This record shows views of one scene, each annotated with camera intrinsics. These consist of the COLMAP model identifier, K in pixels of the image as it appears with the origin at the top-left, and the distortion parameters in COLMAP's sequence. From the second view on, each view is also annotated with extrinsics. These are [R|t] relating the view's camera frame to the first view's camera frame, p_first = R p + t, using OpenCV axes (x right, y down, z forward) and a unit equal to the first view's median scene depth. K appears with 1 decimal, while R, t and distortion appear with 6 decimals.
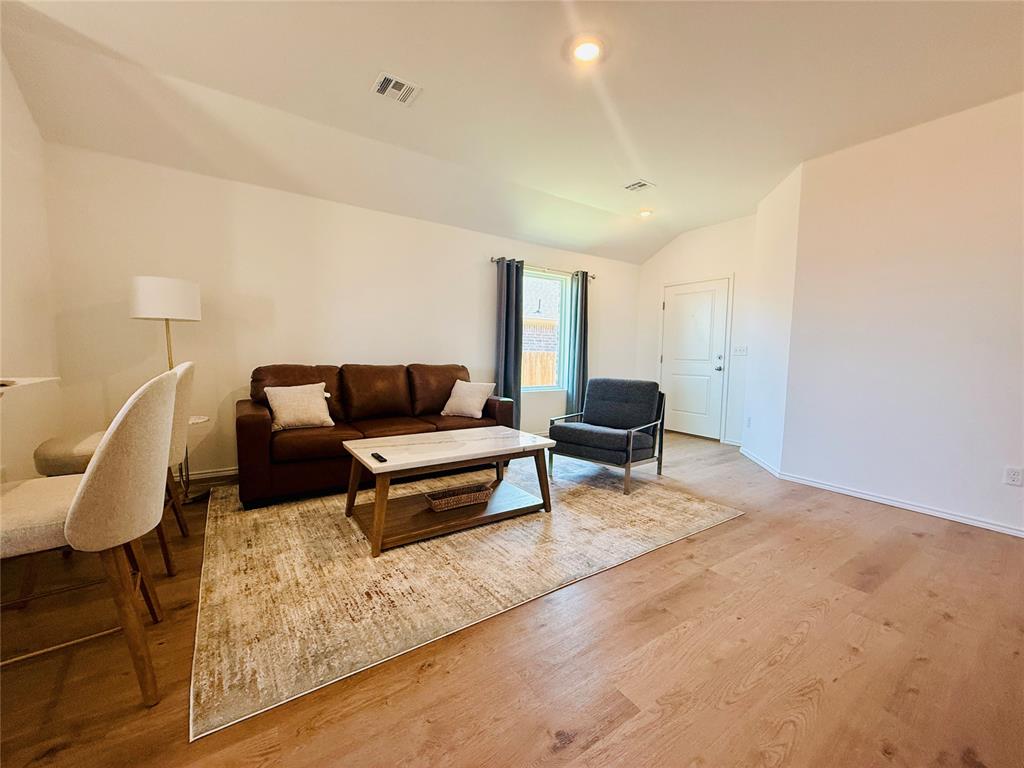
lens RADIAL K [[408.1, 0, 508.0], [0, 408.1, 383.3], [0, 0, 1]] dist [0.000430, 0.000032]
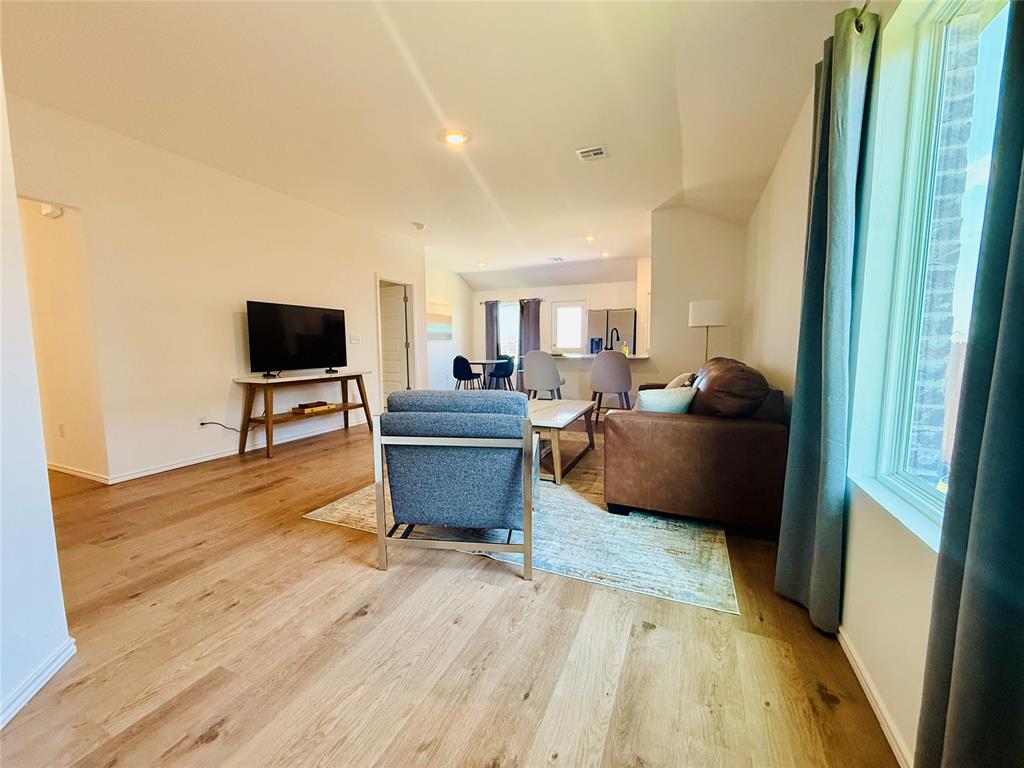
lens RADIAL K [[408.1, 0, 508.0], [0, 408.1, 383.3], [0, 0, 1]] dist [0.000430, 0.000032]
pose [[-0.850815, 0.034180, -0.524352, 0.840981], [-0.051972, 0.987515, 0.148701, -0.168784], [0.522888, 0.153769, -0.838417, 2.496941]]
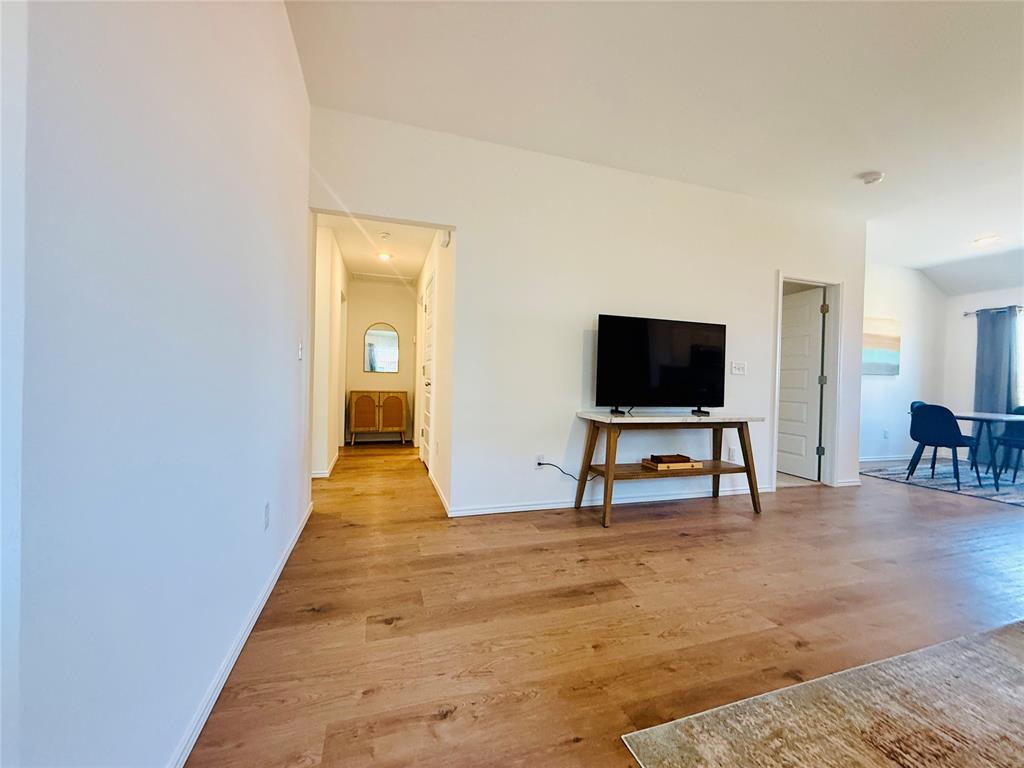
lens RADIAL K [[408.1, 0, 508.0], [0, 408.1, 383.3], [0, 0, 1]] dist [0.000430, 0.000032]
pose [[-0.958270, -0.050494, 0.281368, 0.757894], [-0.024467, 0.995152, 0.095260, -0.091857], [-0.284814, 0.084400, -0.954860, 1.784796]]
